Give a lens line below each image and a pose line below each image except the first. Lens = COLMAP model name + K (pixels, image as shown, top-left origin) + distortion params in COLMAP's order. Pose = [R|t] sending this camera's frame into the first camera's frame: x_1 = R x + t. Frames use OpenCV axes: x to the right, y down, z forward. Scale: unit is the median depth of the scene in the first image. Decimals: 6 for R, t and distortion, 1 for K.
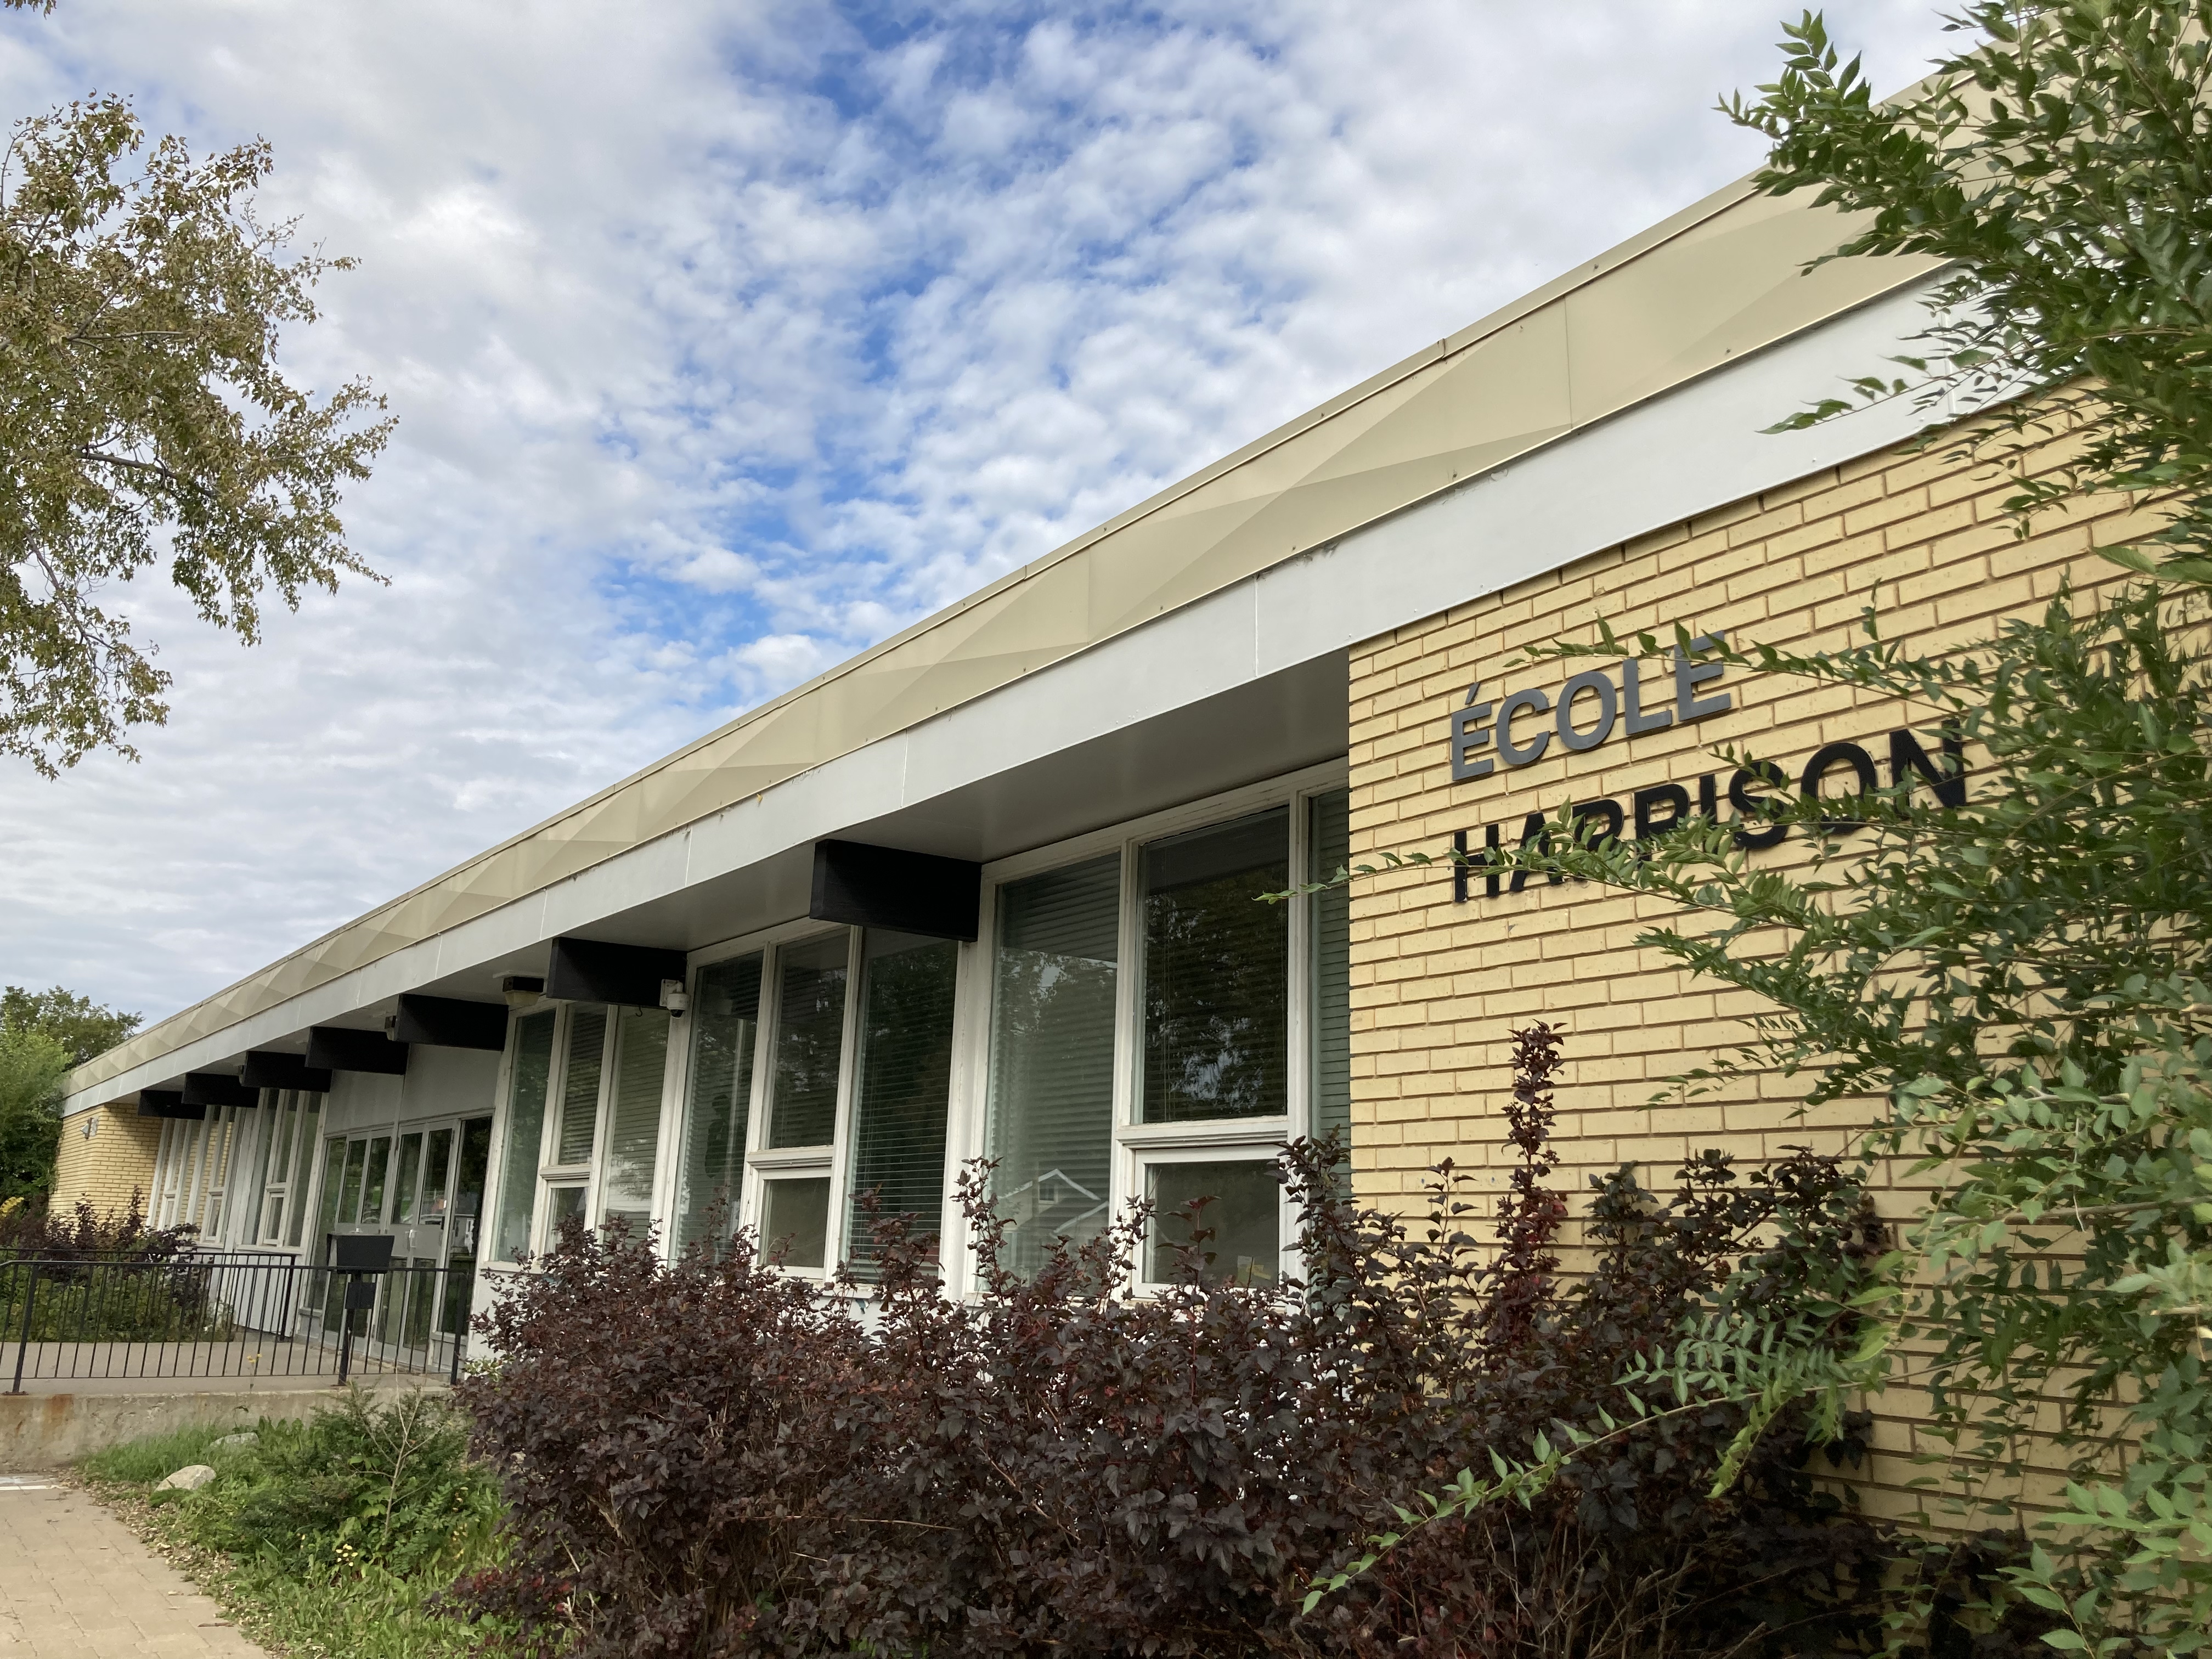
lens RADIAL K [[1755.7, 0, 1106.0], [0, 1755.7, 829.5], [0, 0, 1]] dist [0.038335, -0.061370]
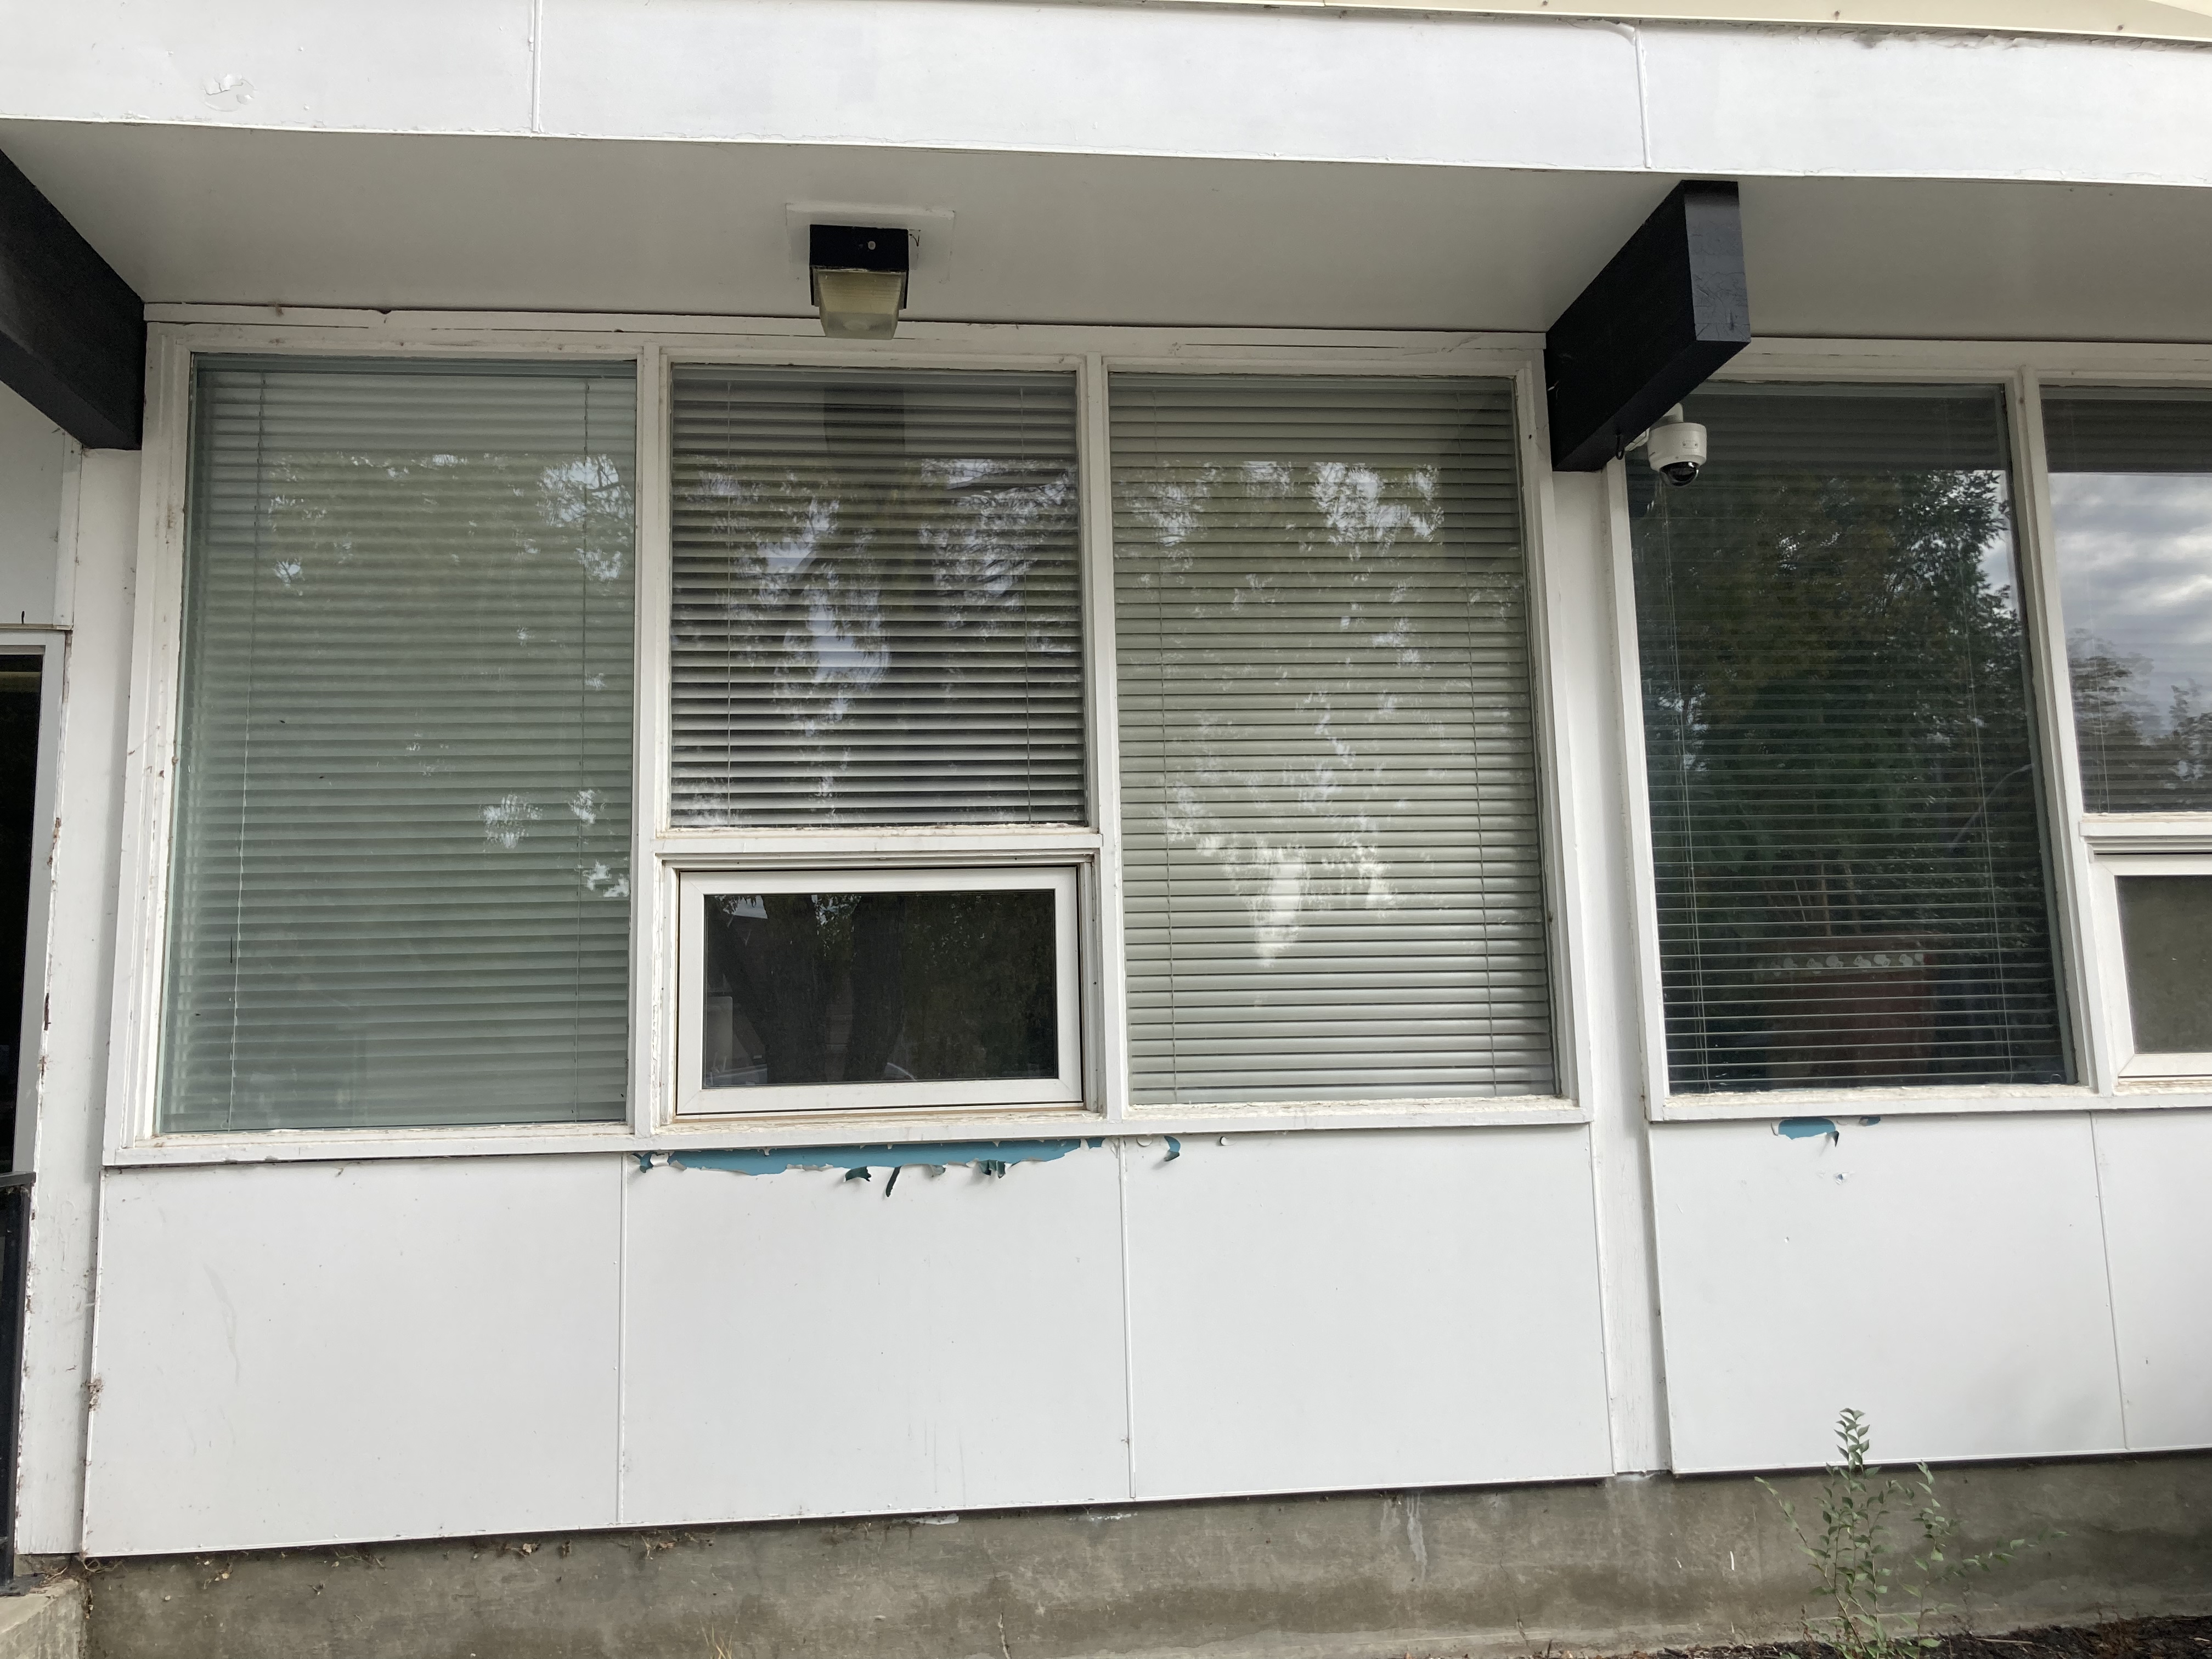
lens RADIAL K [[1755.7, 0, 1106.0], [0, 1755.7, 829.5], [0, 0, 1]] dist [0.038335, -0.061370]
pose [[0.498825, 0.065716, 0.864208, -0.521799], [-0.168870, 0.985380, 0.022543, 0.159887], [-0.850092, -0.157184, 0.502630, 0.715471]]
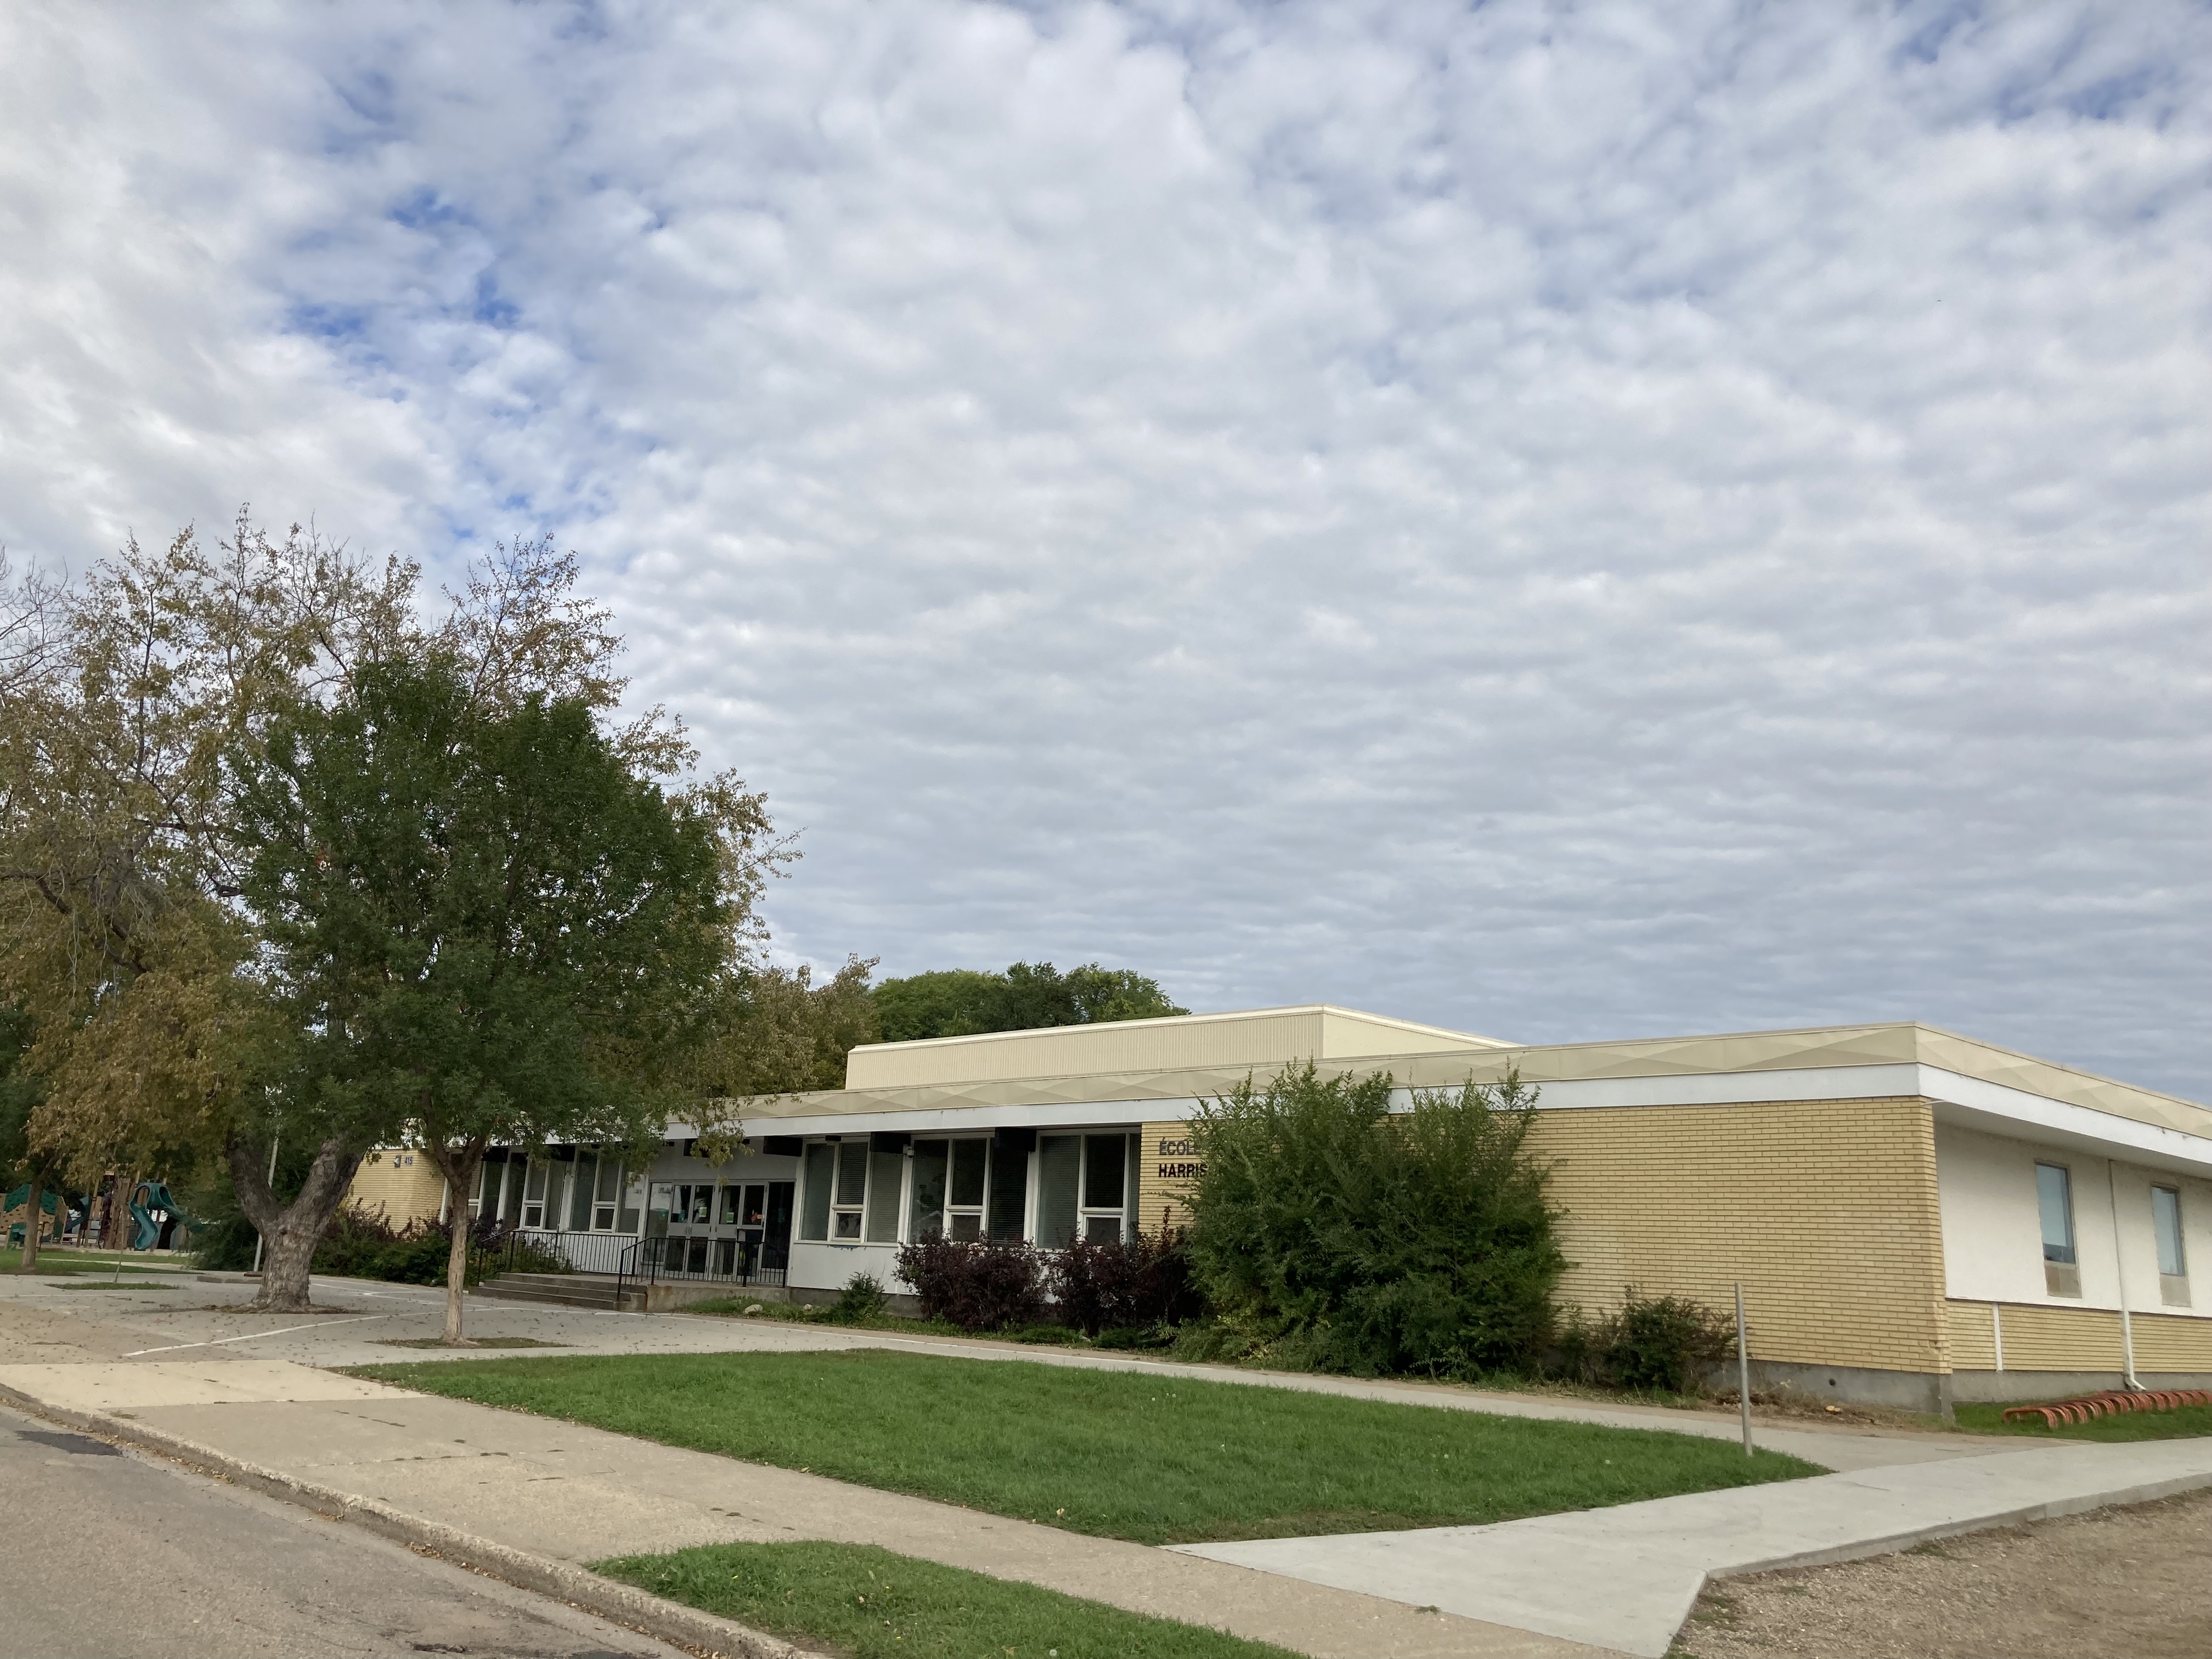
lens RADIAL K [[1728.4, 0, 1055.9], [0, 1728.4, 809.4], [0, 0, 1]] dist [0.015239, -0.004944]
pose [[0.993485, 0.040148, 0.106655, -0.653133], [-0.038947, 0.999152, -0.013322, -0.891700], [-0.107100, 0.009081, 0.994207, -3.818284]]
